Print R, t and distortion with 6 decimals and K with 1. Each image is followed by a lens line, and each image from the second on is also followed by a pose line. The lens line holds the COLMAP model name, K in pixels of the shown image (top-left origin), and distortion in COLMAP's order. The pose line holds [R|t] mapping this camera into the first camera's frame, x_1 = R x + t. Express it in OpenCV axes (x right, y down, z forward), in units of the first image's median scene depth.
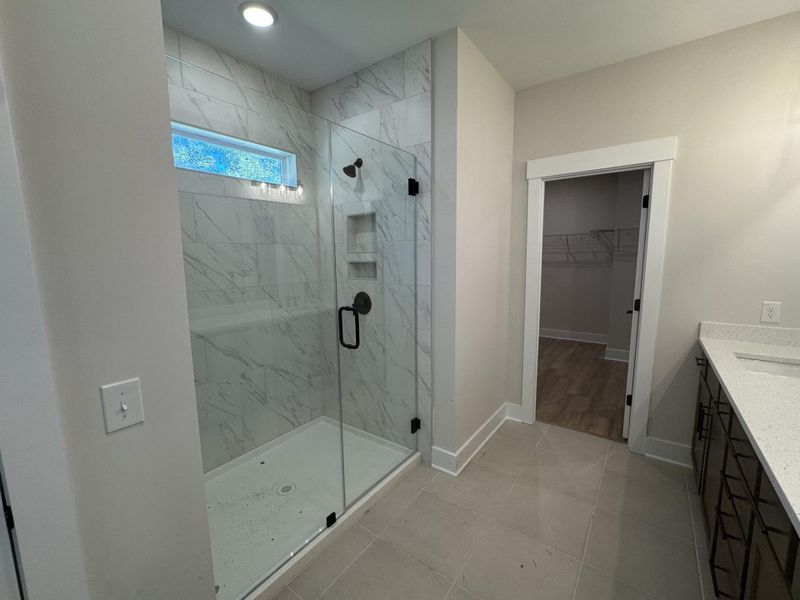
lens RADIAL K [[343.3, 0, 400.0], [0, 343.3, 300.0], [0, 0, 1]] dist [-0.001591, 0.000006]
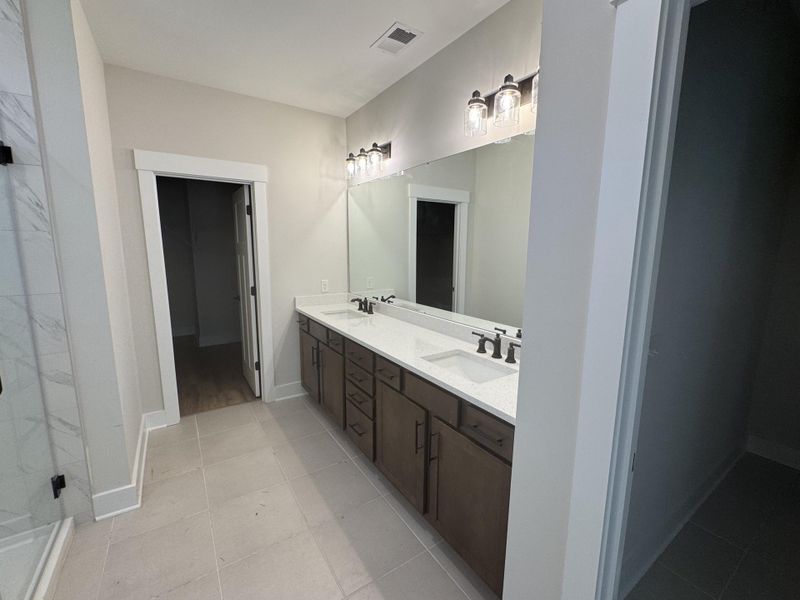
lens RADIAL K [[343.3, 0, 400.0], [0, 343.3, 300.0], [0, 0, 1]] dist [-0.001591, 0.000006]
pose [[0.351710, -0.129843, 0.927060, -0.330620], [0.109987, 0.989206, 0.096820, -0.016562], [-0.929625, 0.067912, 0.362195, 0.033650]]
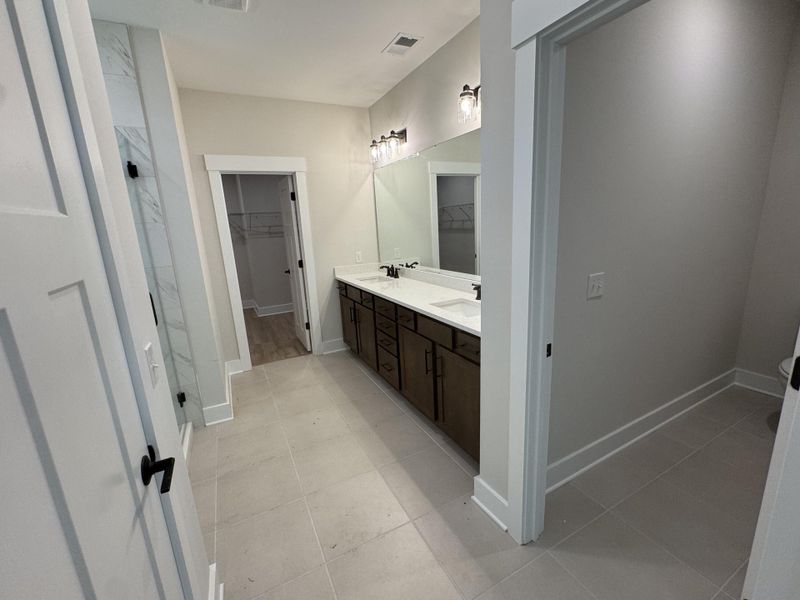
lens RADIAL K [[343.3, 0, 400.0], [0, 343.3, 300.0], [0, 0, 1]] dist [-0.001591, 0.000006]
pose [[0.451829, -0.207388, 0.867664, -0.518679], [0.163665, 0.975366, 0.147904, 0.019502], [-0.876963, 0.075179, 0.474640, -0.123042]]
